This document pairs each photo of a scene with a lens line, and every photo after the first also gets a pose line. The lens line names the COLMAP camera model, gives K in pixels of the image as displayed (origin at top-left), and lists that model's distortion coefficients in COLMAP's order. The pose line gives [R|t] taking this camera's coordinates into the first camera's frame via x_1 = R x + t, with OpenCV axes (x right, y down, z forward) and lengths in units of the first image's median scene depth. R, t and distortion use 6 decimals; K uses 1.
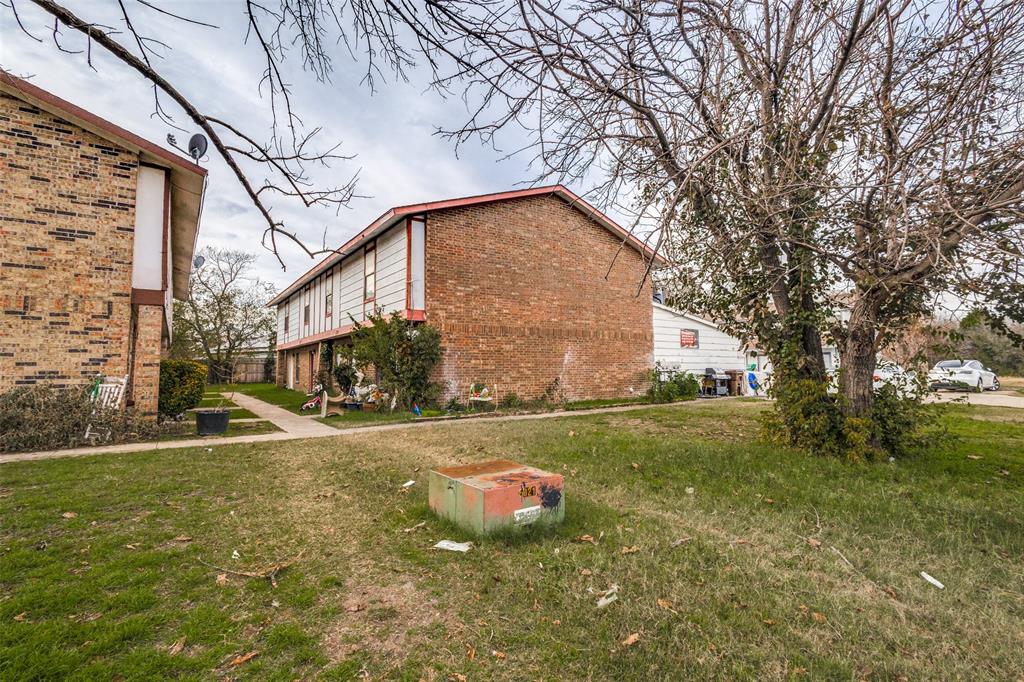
lens RADIAL K [[487.2, 0, 512.0], [0, 487.2, 341.0], [0, 0, 1]] dist [0.002618, -0.000017]
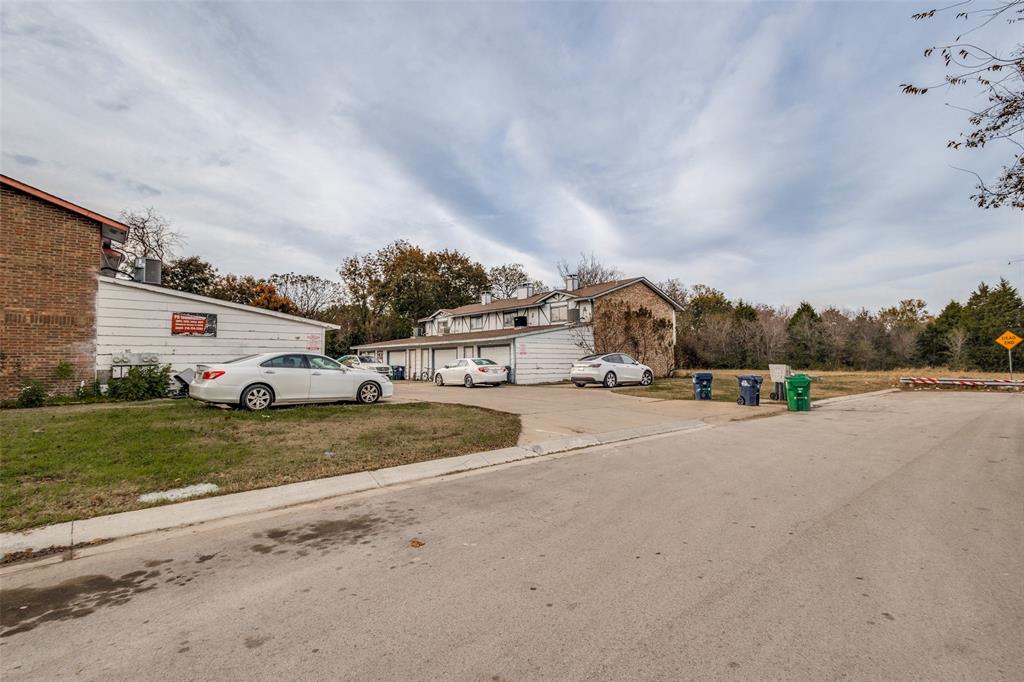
lens RADIAL K [[456.7, 0, 512.0], [0, 456.7, 341.0], [0, 0, 1]] dist [-0.000769, -0.000427]
pose [[0.995375, 0.012667, 0.095227, 1.018322], [-0.014540, 0.999714, 0.019001, 0.000217], [-0.094959, -0.020297, 0.995274, 0.245573]]
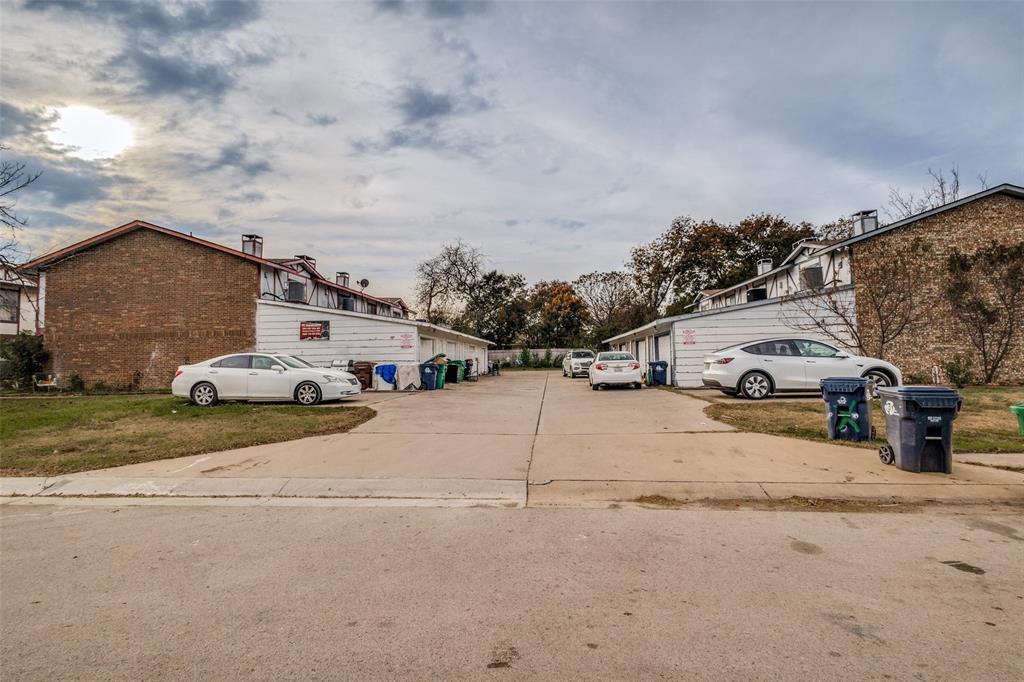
lens RADIAL K [[456.7, 0, 512.0], [0, 456.7, 341.0], [0, 0, 1]] dist [-0.000769, -0.000427]
pose [[0.767129, -0.026837, -0.640931, 1.578414], [0.051764, 0.998456, 0.020148, 0.022928], [0.639401, -0.048633, 0.767334, 0.678705]]
